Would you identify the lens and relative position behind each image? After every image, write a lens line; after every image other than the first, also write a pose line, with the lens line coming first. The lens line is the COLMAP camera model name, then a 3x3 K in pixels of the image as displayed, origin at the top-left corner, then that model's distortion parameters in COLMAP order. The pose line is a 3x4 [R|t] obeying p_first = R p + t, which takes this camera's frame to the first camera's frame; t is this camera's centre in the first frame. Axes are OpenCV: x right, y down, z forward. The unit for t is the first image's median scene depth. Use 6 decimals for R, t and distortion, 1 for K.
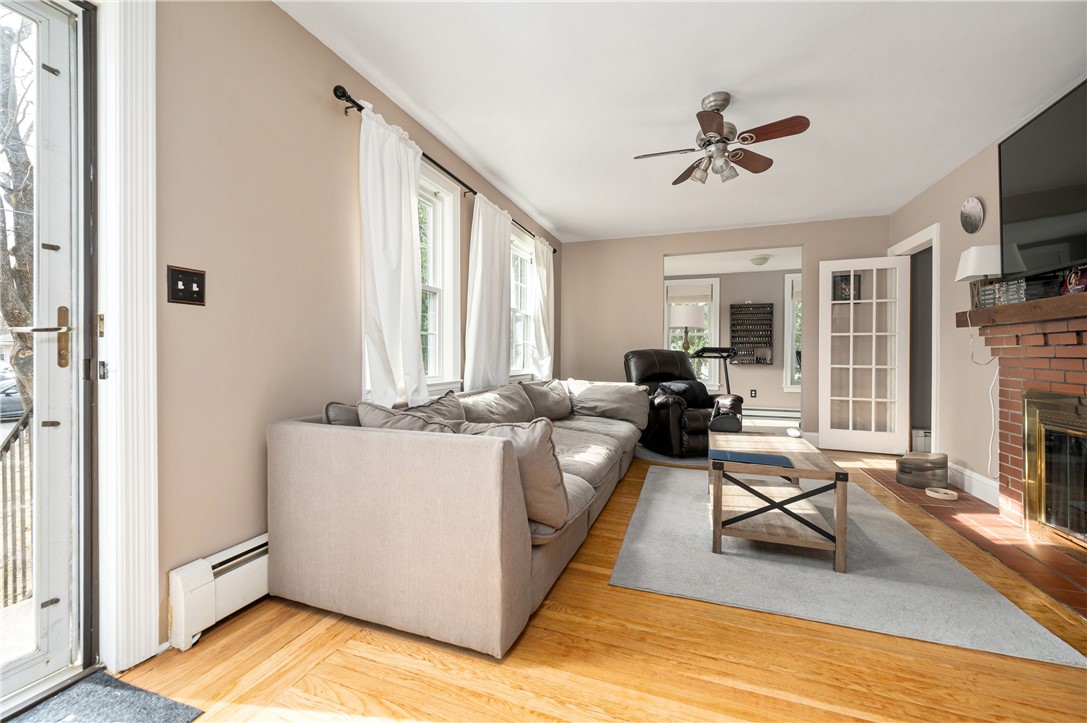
lens RADIAL K [[433.6, 0, 543.5], [0, 433.6, 361.5], [0, 0, 1]] dist [-0.002046, 0.000023]
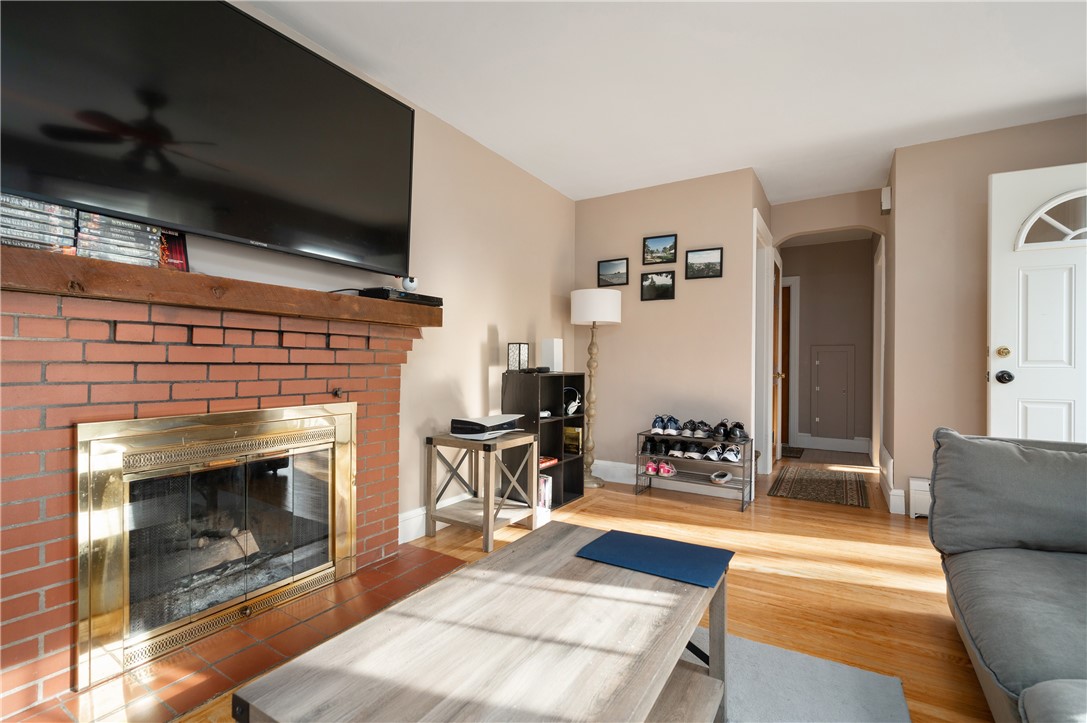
lens RADIAL K [[496.2, 0, 539.2], [0, 496.2, 363.3], [0, 0, 1]] dist [0.002540, 0.000242]
pose [[-0.979950, -0.011009, 0.198939, 0.355810], [-0.007834, 0.999829, 0.016744, -0.017883], [-0.199090, 0.014850, -0.979869, 1.172493]]
